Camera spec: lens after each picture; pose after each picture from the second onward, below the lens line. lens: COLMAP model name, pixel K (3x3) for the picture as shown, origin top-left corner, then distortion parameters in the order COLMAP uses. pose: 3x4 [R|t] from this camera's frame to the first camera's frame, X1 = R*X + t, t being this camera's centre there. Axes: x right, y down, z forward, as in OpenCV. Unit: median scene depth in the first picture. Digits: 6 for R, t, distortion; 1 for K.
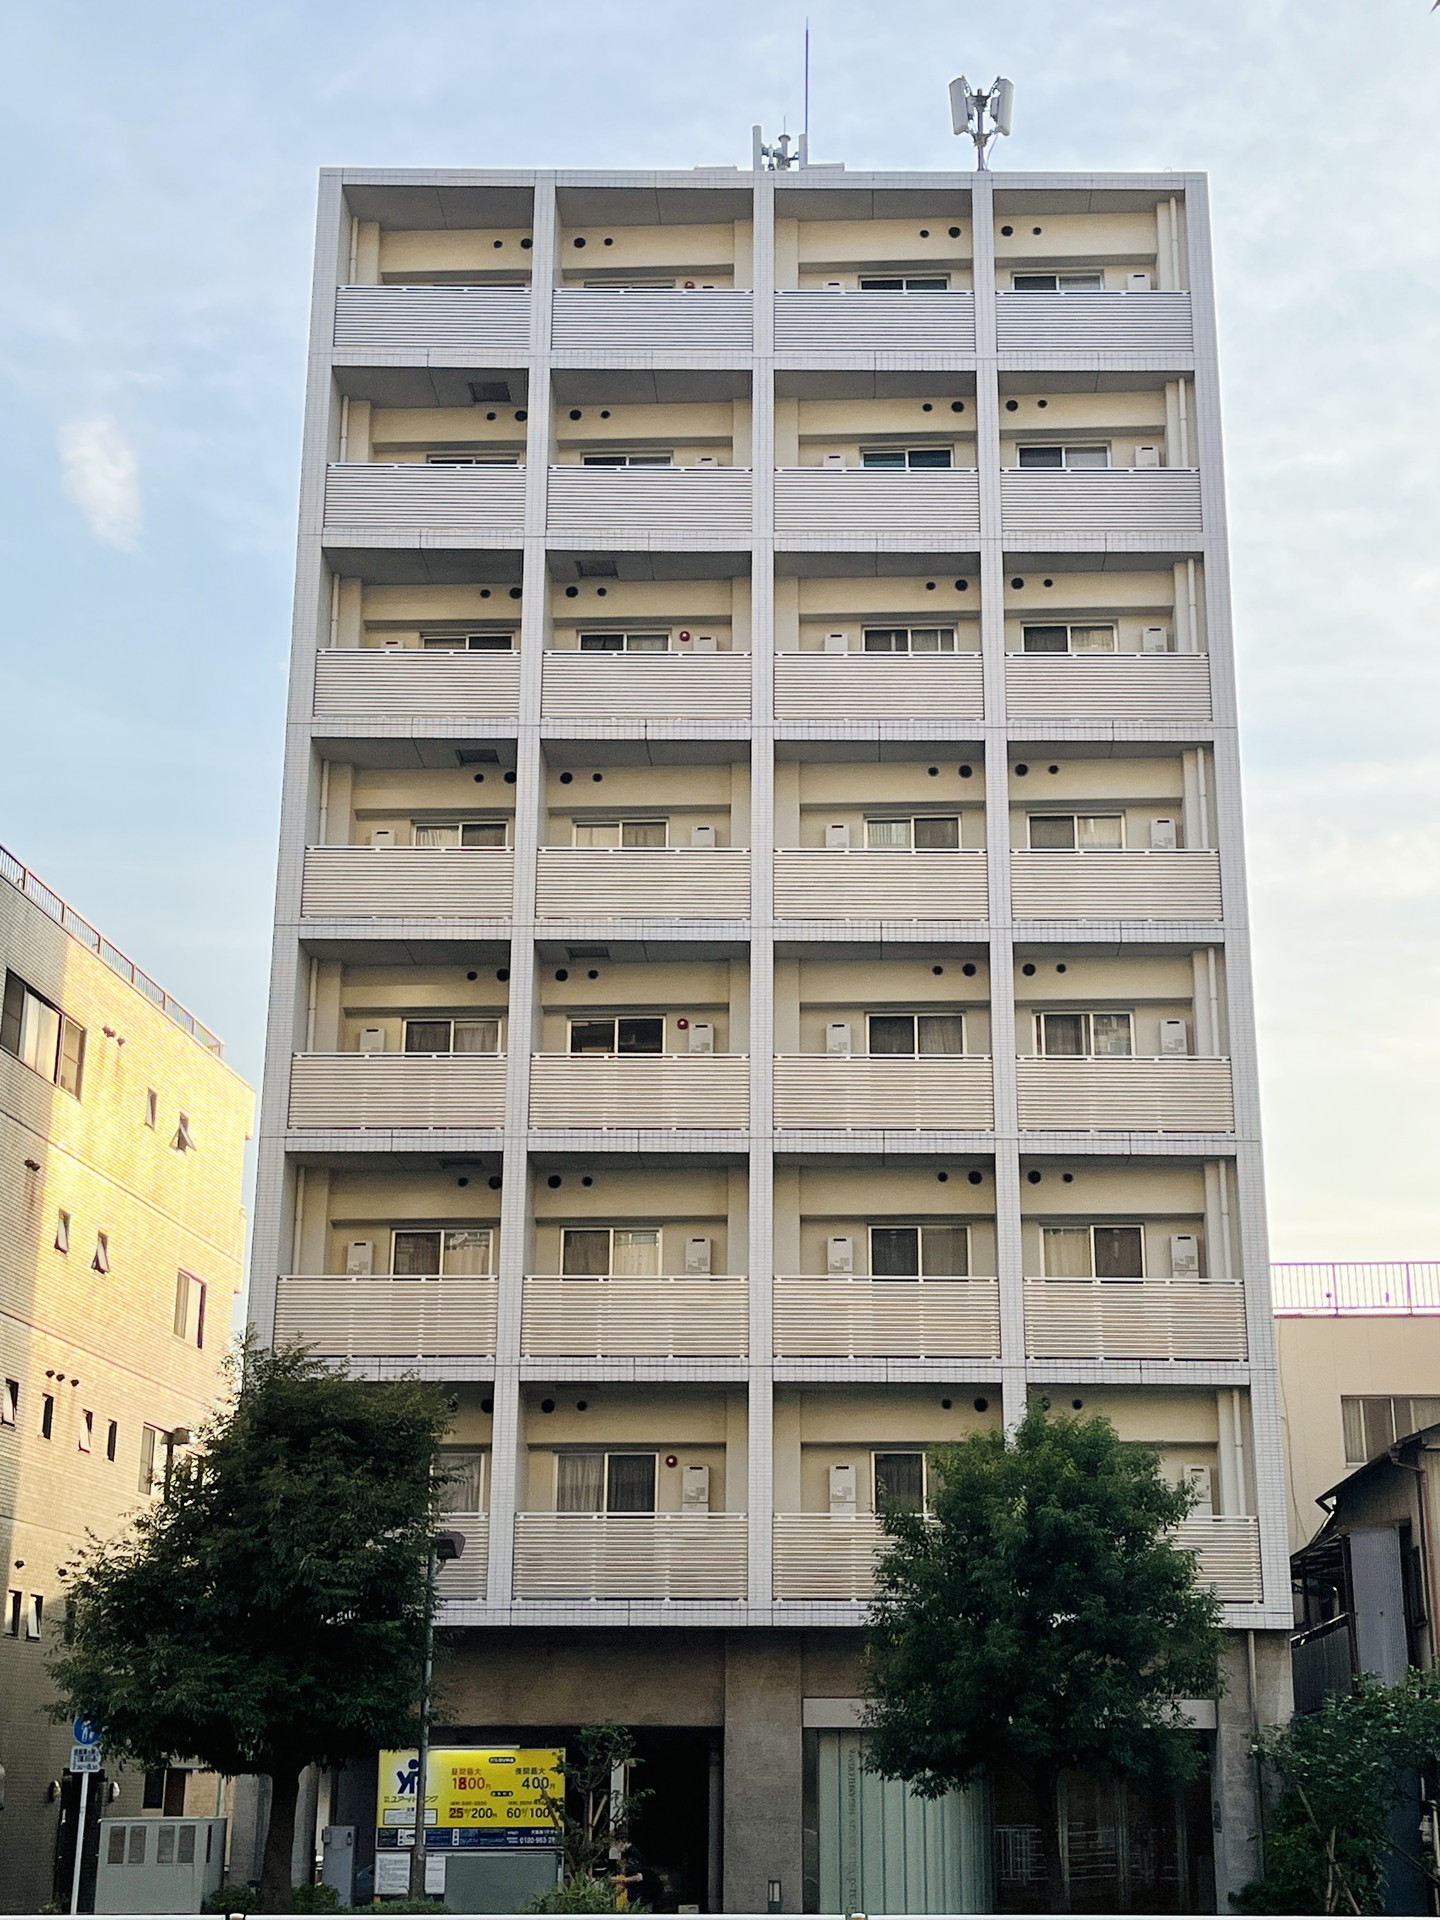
lens RADIAL K [[2562.3, 0, 720.8], [0, 2562.3, 959.9], [0, 0, 1]] dist [0.039383, 0.000000]
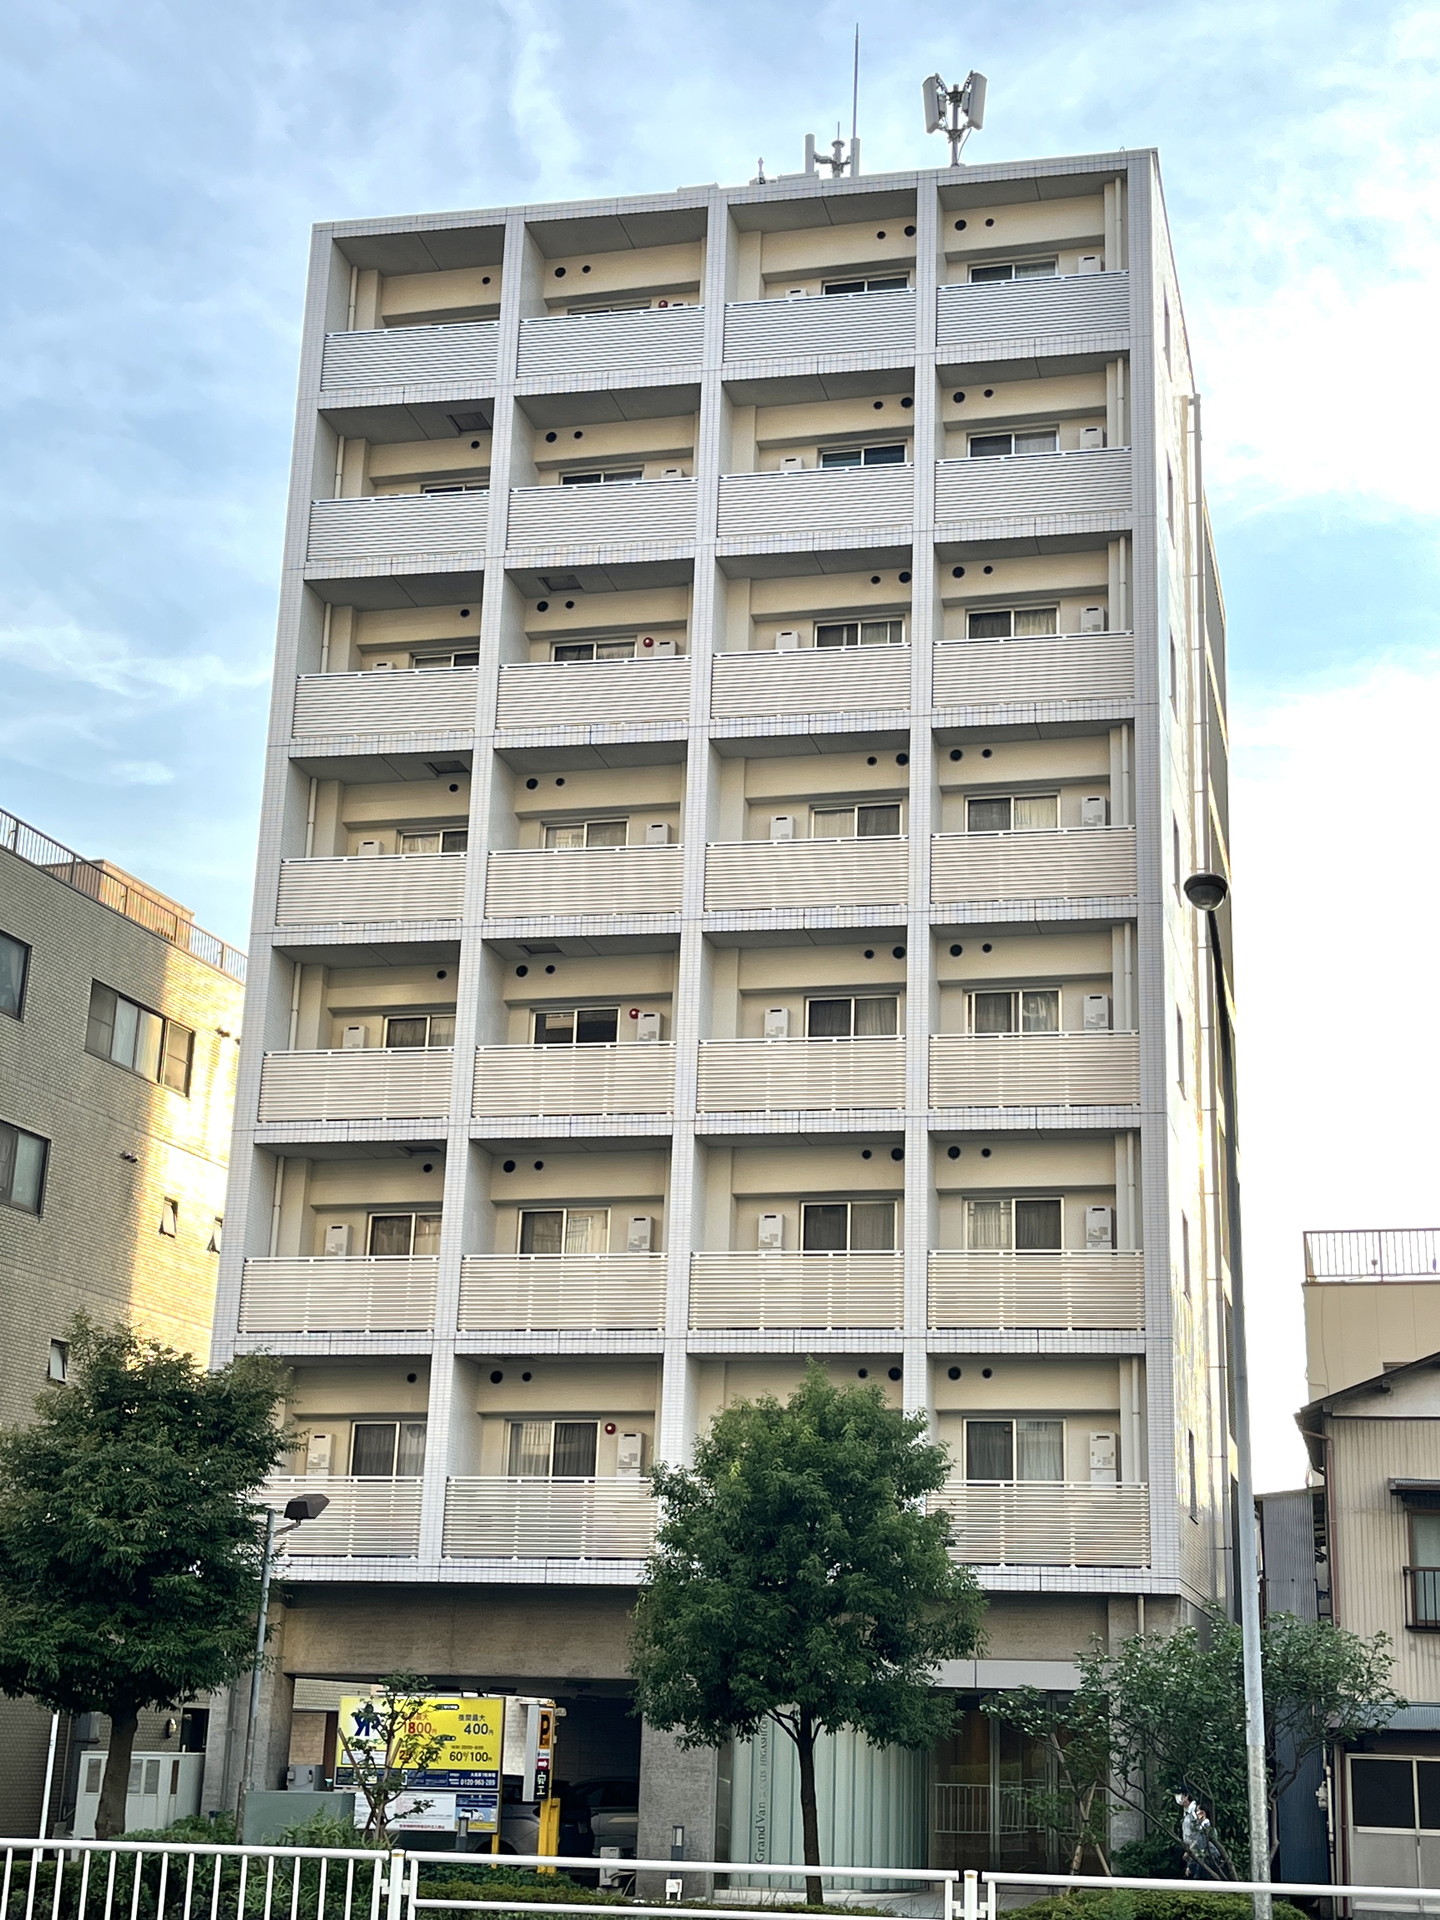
lens RADIAL K [[2527.5, 0, 720.5], [0, 2527.5, 958.9], [0, 0, 1]] dist [0.042150, 0.000000]
pose [[0.981120, -0.034540, -0.190291, 0.217005], [0.036364, 0.999320, 0.006100, -0.002427], [0.189951, -0.012905, 0.981709, -0.011016]]
